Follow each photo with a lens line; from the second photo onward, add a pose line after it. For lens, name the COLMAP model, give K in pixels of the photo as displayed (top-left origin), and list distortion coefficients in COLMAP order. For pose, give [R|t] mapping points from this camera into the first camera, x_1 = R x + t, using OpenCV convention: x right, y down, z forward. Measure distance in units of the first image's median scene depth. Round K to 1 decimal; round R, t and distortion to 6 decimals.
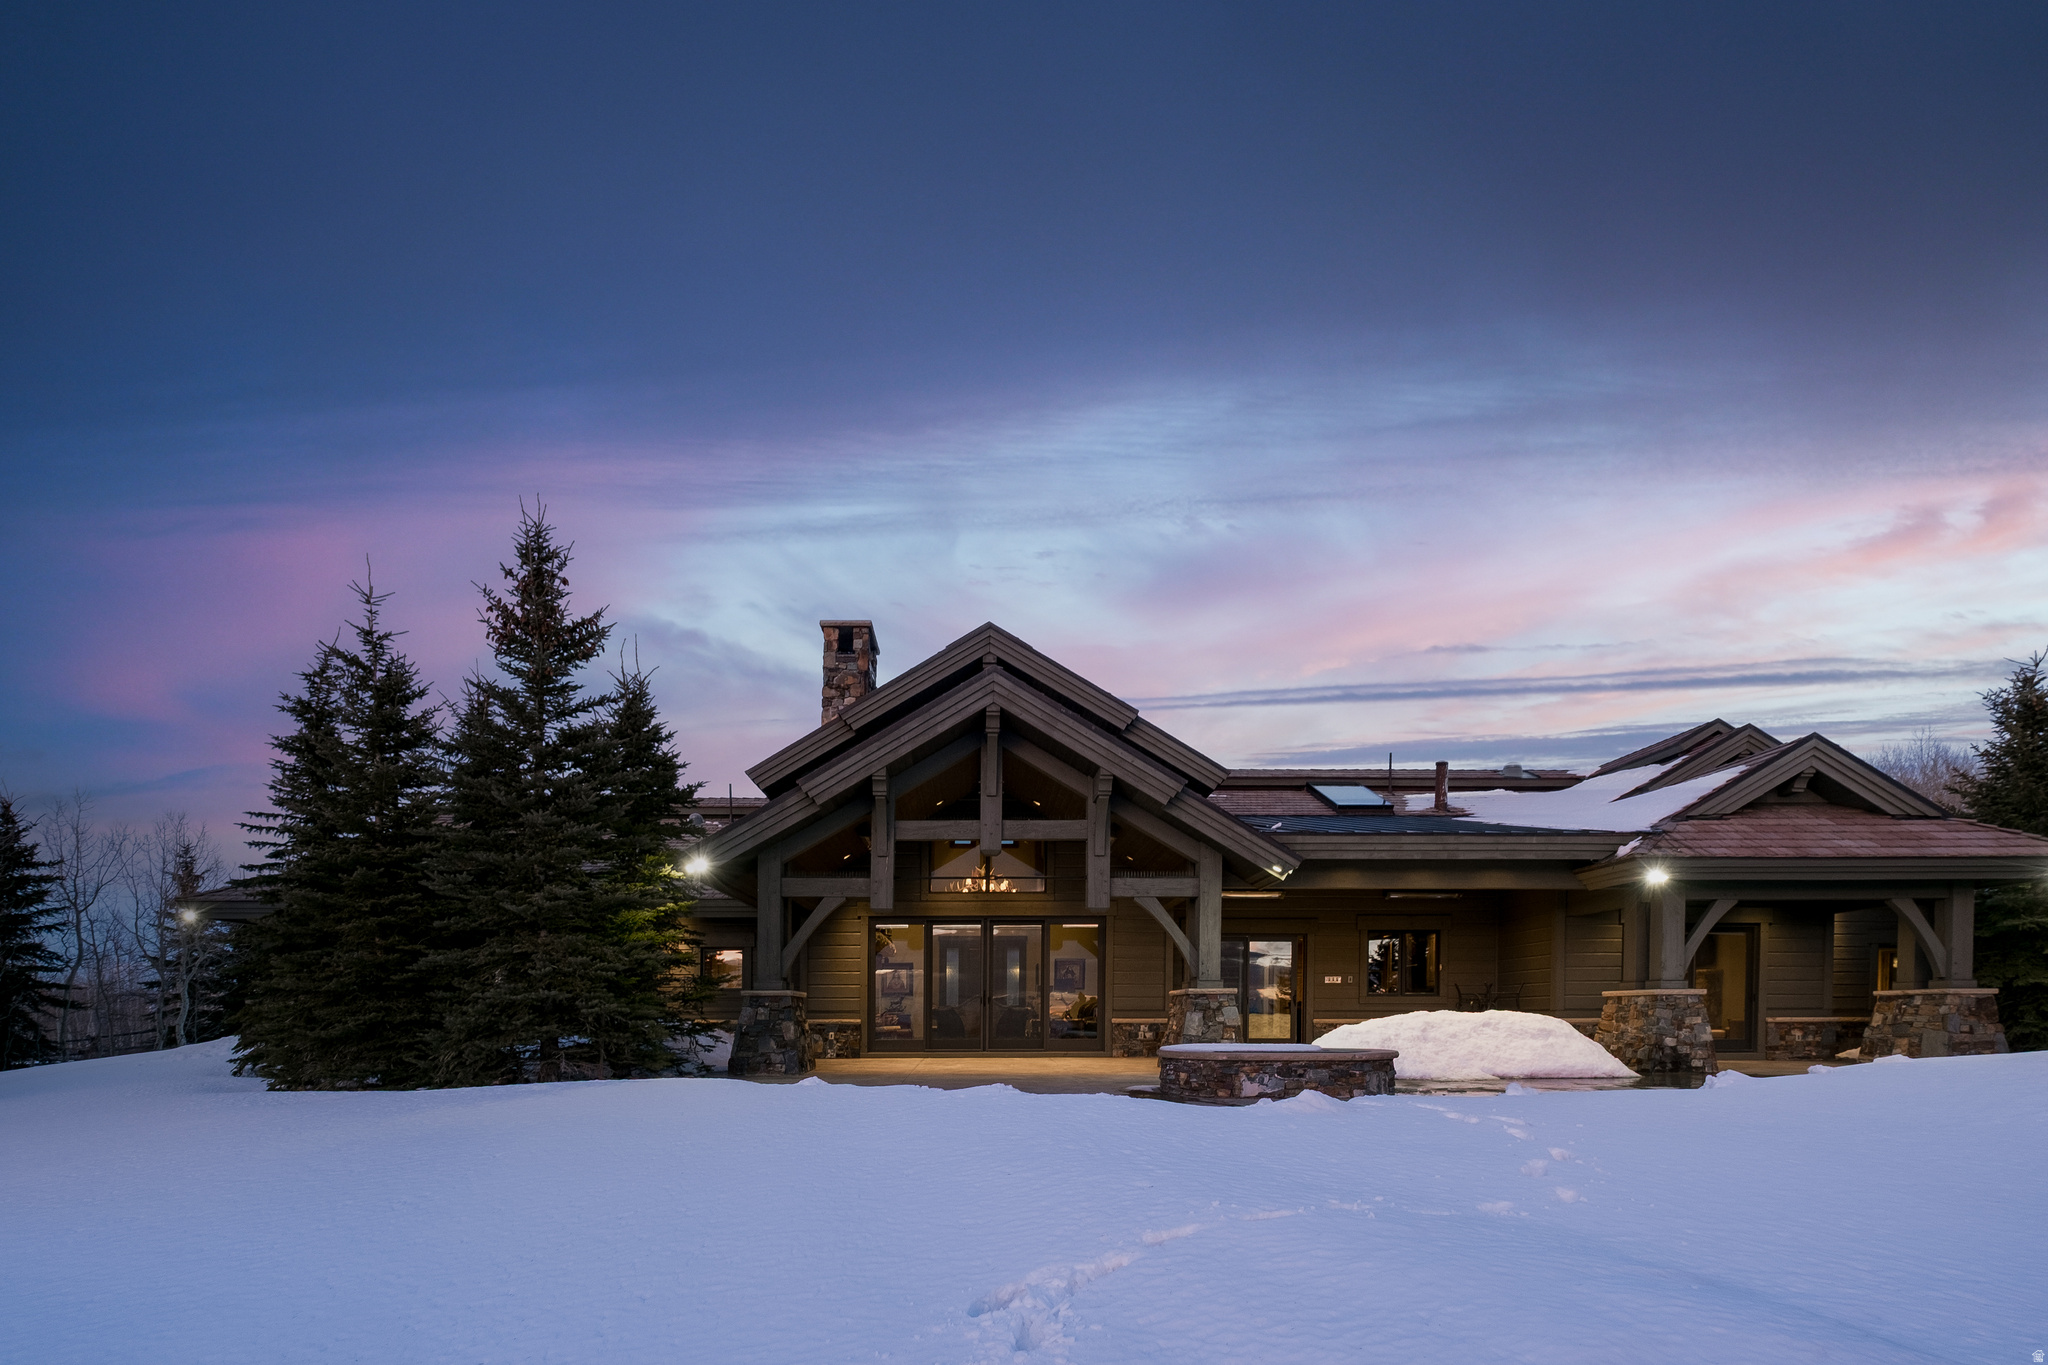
lens RADIAL K [[1445.8, 0, 1082.1], [0, 1445.8, 681.9], [0, 0, 1]] dist [0.000779, 0.000565]
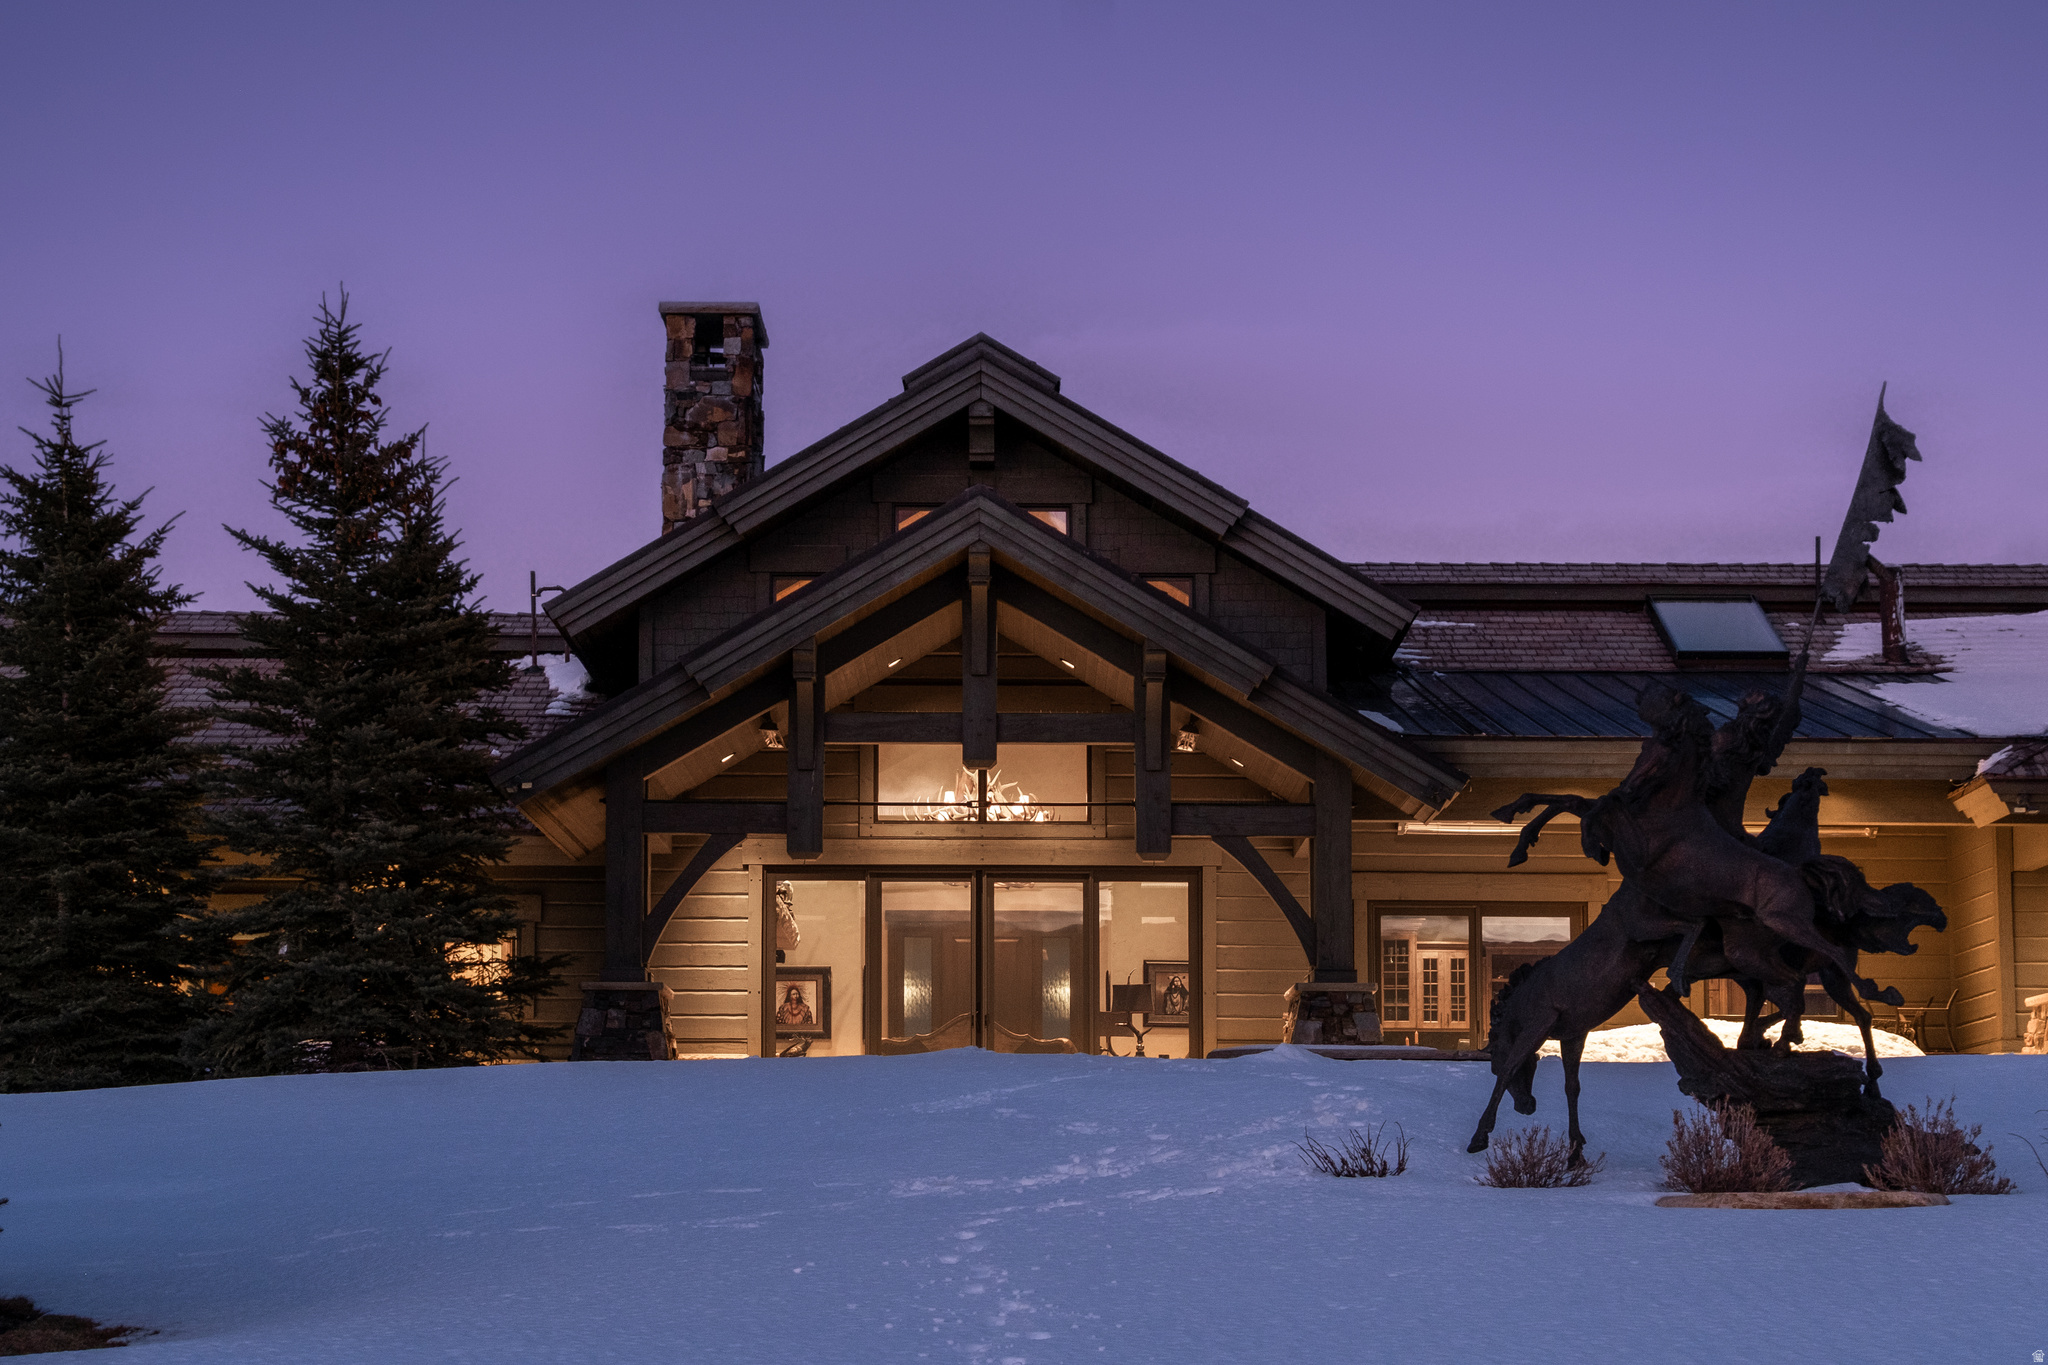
lens RADIAL K [[3770.8, 0, 1024.0], [0, 3770.8, 682.5], [0, 0, 1]] dist [-0.005580, 0.026893]
pose [[0.998216, 0.002179, -0.059669, 0.039775], [0.004489, 0.993768, 0.111381, -0.073482], [0.059540, -0.111450, 0.991985, -0.454965]]
